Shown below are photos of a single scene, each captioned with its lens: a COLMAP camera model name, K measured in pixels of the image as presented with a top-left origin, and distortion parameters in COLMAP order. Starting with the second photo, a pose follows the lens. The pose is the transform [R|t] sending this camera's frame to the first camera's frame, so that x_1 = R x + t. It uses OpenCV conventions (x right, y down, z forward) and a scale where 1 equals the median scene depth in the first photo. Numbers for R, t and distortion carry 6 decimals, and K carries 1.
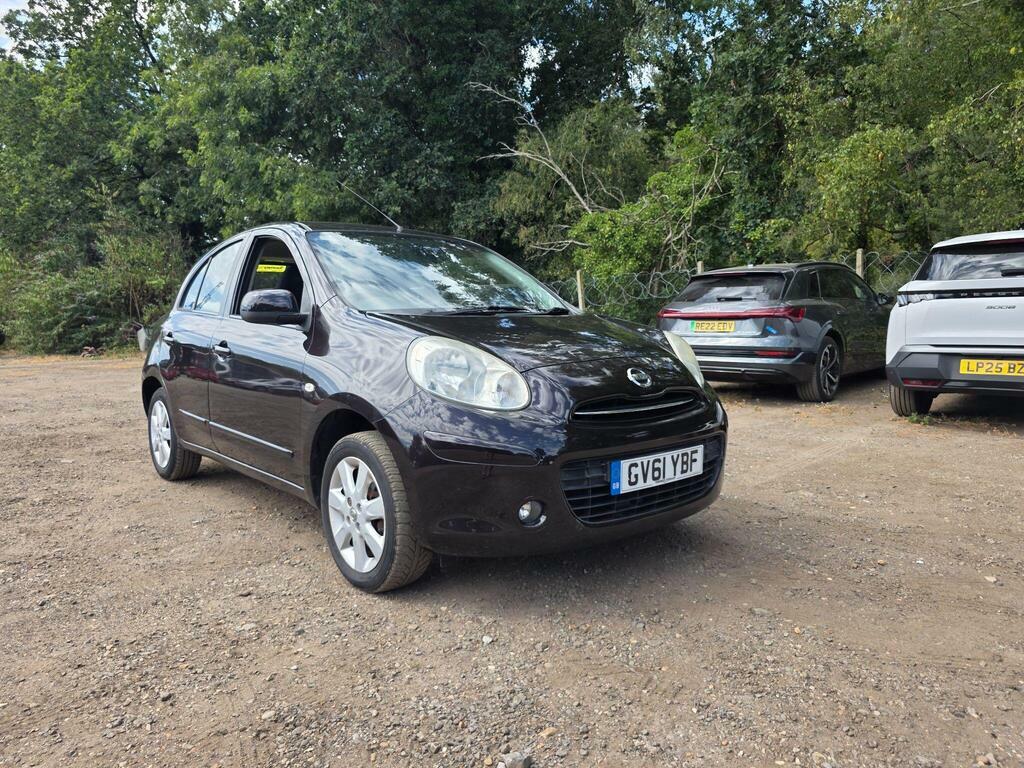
lens RADIAL K [[704.4, 0, 517.3], [0, 704.4, 380.9], [0, 0, 1]] dist [0.043331, -0.043749]
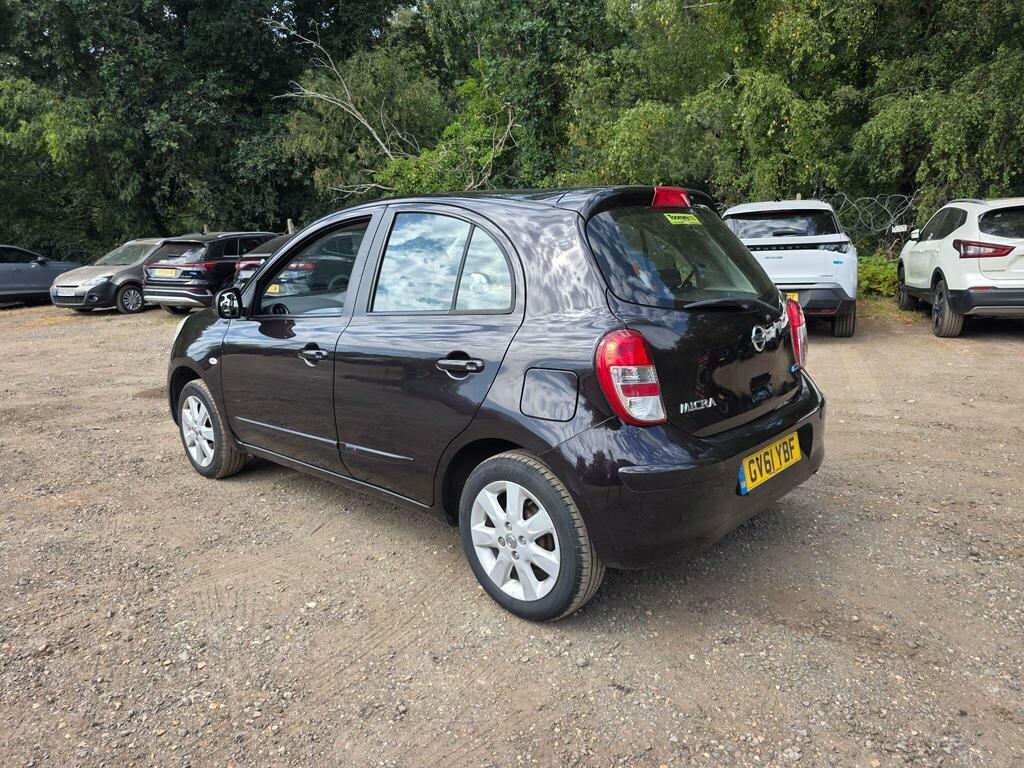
lens RADIAL K [[704.4, 0, 517.3], [0, 704.4, 380.9], [0, 0, 1]] dist [0.043331, -0.043749]
pose [[0.925235, -0.089109, 0.368782, -0.170010], [0.052764, 0.992803, 0.107511, -0.015384], [-0.375708, -0.080014, 0.923278, -0.083450]]
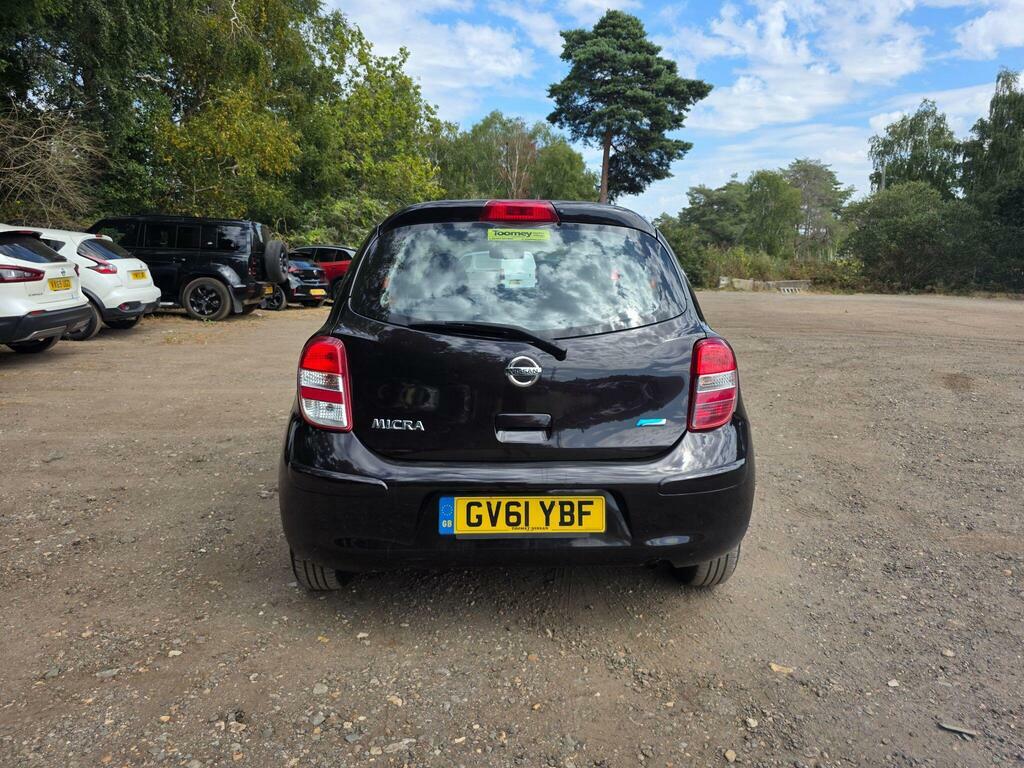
lens RADIAL K [[708.5, 0, 551.7], [0, 708.5, 380.4], [0, 0, 1]] dist [0.043409, -0.041227]
pose [[0.934418, 0.080724, -0.346910, 0.040551], [-0.055317, 0.995051, 0.082541, -0.014858], [0.351856, -0.057938, 0.934259, -0.084851]]
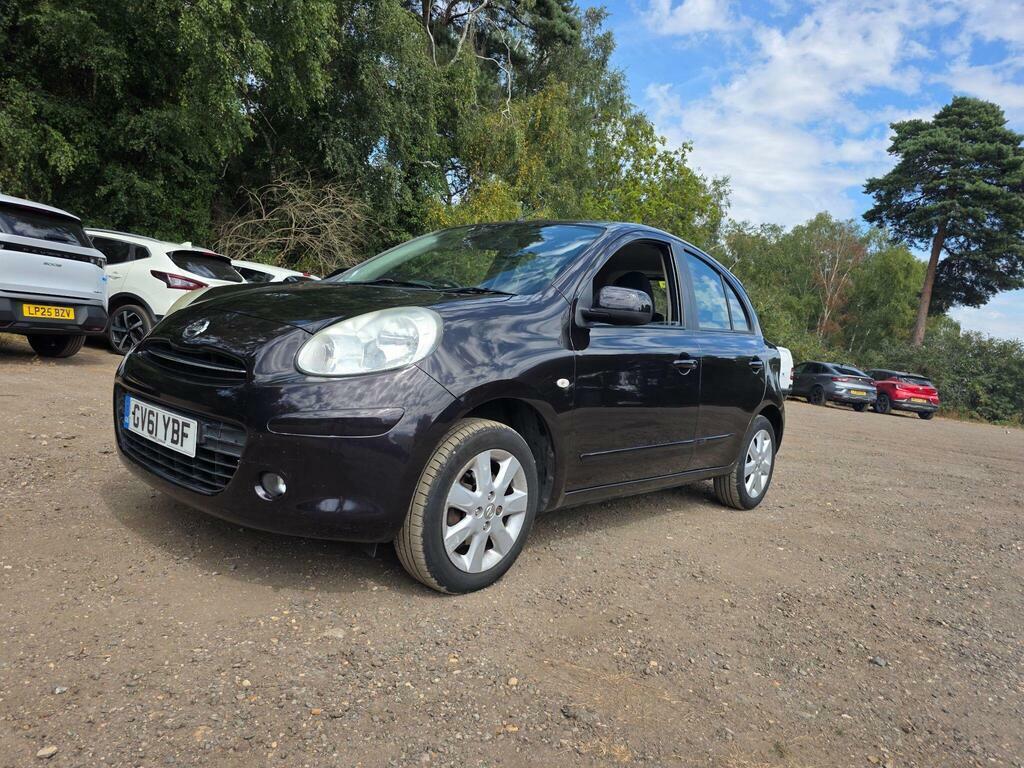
lens RADIAL K [[709.8, 0, 521.4], [0, 709.8, 398.3], [0, 0, 1]] dist [0.052806, -0.048197]
pose [[0.645697, 0.149895, -0.748737, 0.196459], [-0.197590, 0.979946, 0.025784, -0.001019], [0.737586, 0.131294, 0.662366, 0.099305]]
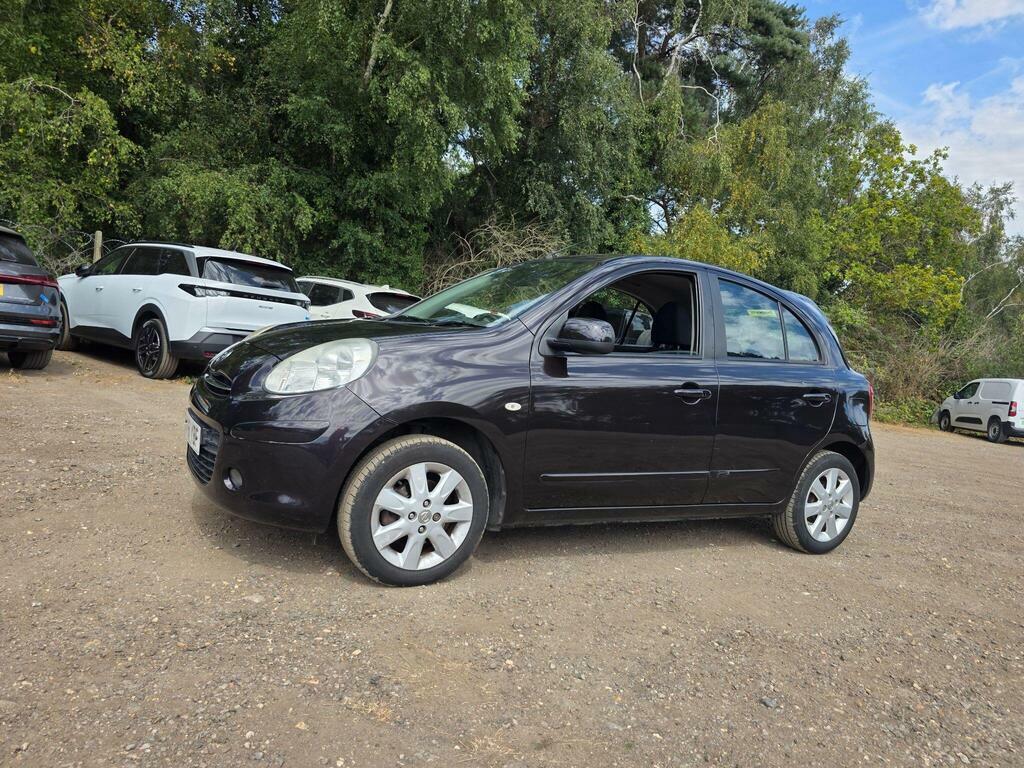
lens RADIAL K [[723.0, 0, 509.4], [0, 723.0, 398.5], [0, 0, 1]] dist [0.052805, -0.052154]
pose [[0.348783, 0.124790, -0.928858, 0.263274], [-0.211268, 0.976055, 0.051801, -0.016980], [0.913081, 0.178171, 0.366795, 0.160584]]
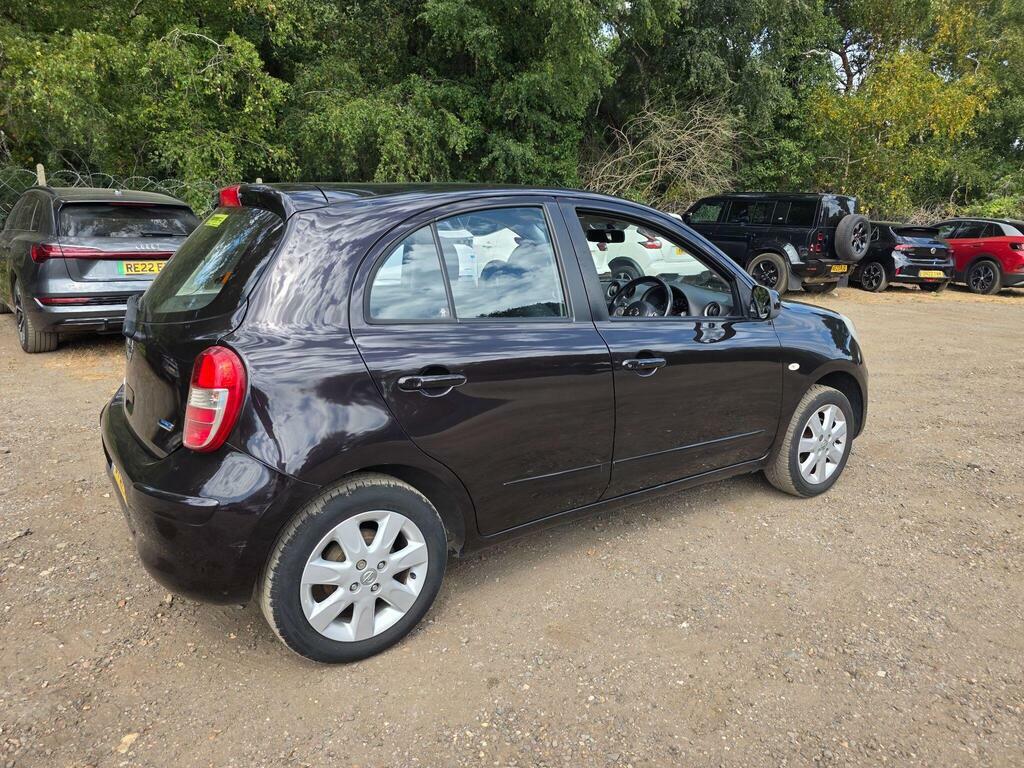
lens RADIAL K [[718.6, 0, 510.6], [0, 718.6, 384.9], [0, 0, 1]] dist [0.052517, -0.046993]
pose [[0.165983, 0.231949, -0.958462, 0.183332], [-0.111160, 0.970150, 0.215527, -0.047223], [0.979843, 0.070769, 0.186812, 0.145868]]
